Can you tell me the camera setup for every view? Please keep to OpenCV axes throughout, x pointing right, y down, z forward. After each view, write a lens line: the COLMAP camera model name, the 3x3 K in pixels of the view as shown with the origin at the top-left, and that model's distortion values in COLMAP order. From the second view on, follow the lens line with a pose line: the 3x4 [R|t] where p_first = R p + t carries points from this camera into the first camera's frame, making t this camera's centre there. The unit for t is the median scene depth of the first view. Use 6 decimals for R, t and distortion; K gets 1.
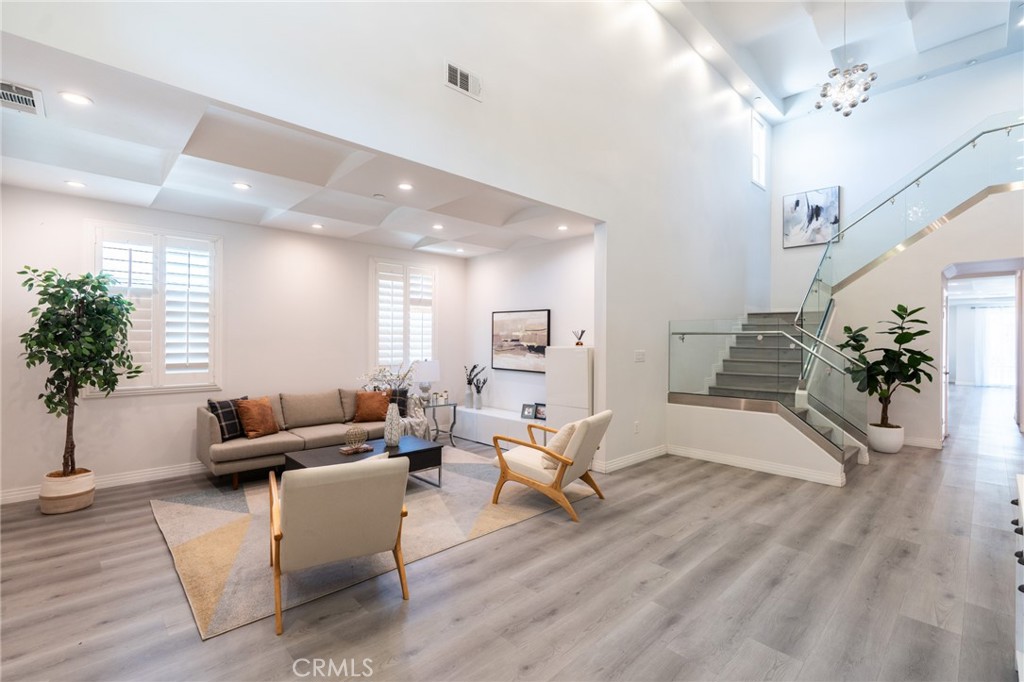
lens RADIAL K [[458.1, 0, 508.5], [0, 458.1, 341.0], [0, 0, 1]] dist [-0.013185, 0.005415]
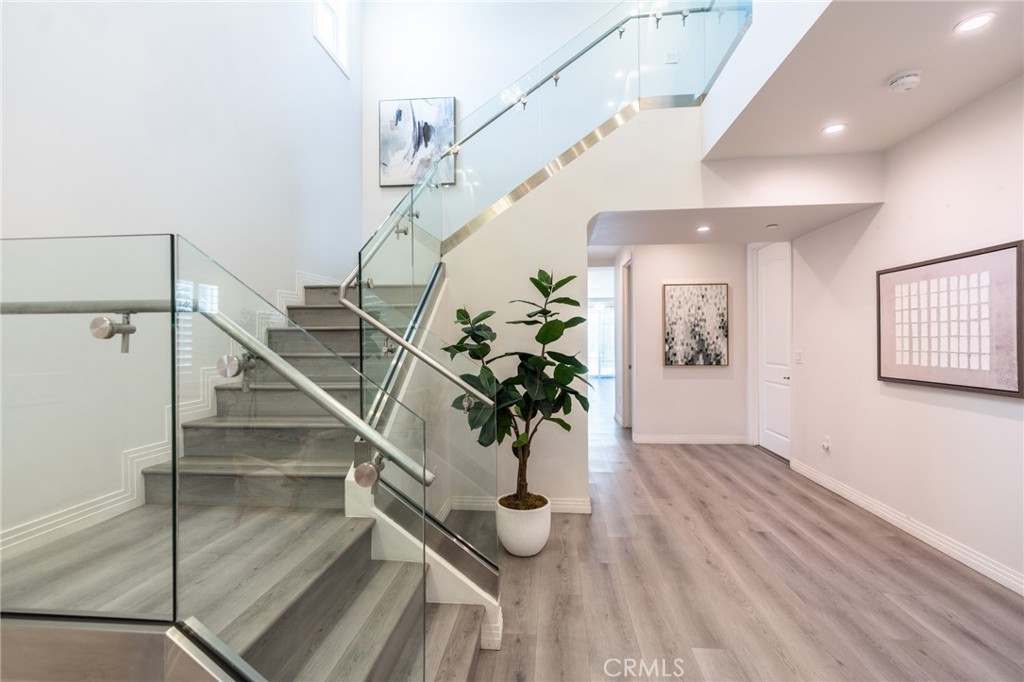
lens RADIAL K [[458.1, 0, 508.5], [0, 458.1, 341.0], [0, 0, 1]] dist [-0.013185, 0.005415]
pose [[0.757072, -0.011851, 0.653223, 0.484323], [0.011142, 0.999924, 0.005228, 0.000555], [-0.653236, 0.003320, 0.757147, 0.625673]]
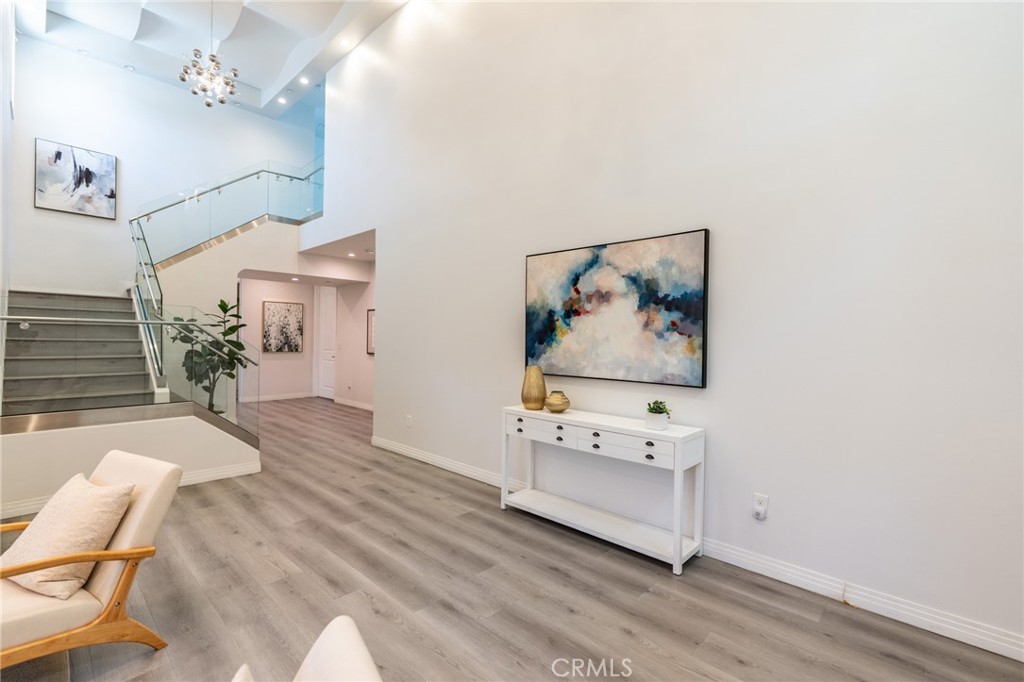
lens RADIAL K [[455.7, 0, 512.0], [0, 455.7, 341.0], [0, 0, 1]] dist [-0.005328, 0.000153]
pose [[-0.054028, -0.008553, 0.998503, -0.269842], [-0.014140, 0.999870, 0.007800, 0.000447], [-0.998439, -0.013697, -0.054141, 0.368208]]
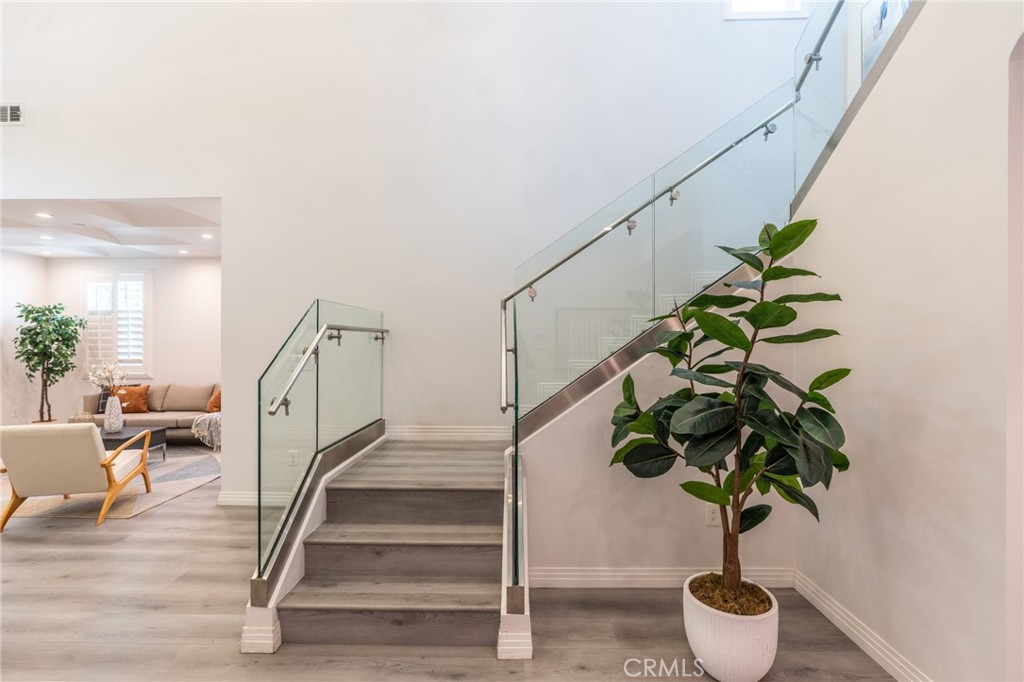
lens RADIAL K [[455.7, 0, 512.0], [0, 455.7, 341.0], [0, 0, 1]] dist [-0.005328, 0.000153]
pose [[0.711932, -0.007215, -0.702211, 0.968457], [0.003953, 0.999973, -0.006266, 0.003454], [0.702237, 0.001685, 0.711941, 0.661931]]
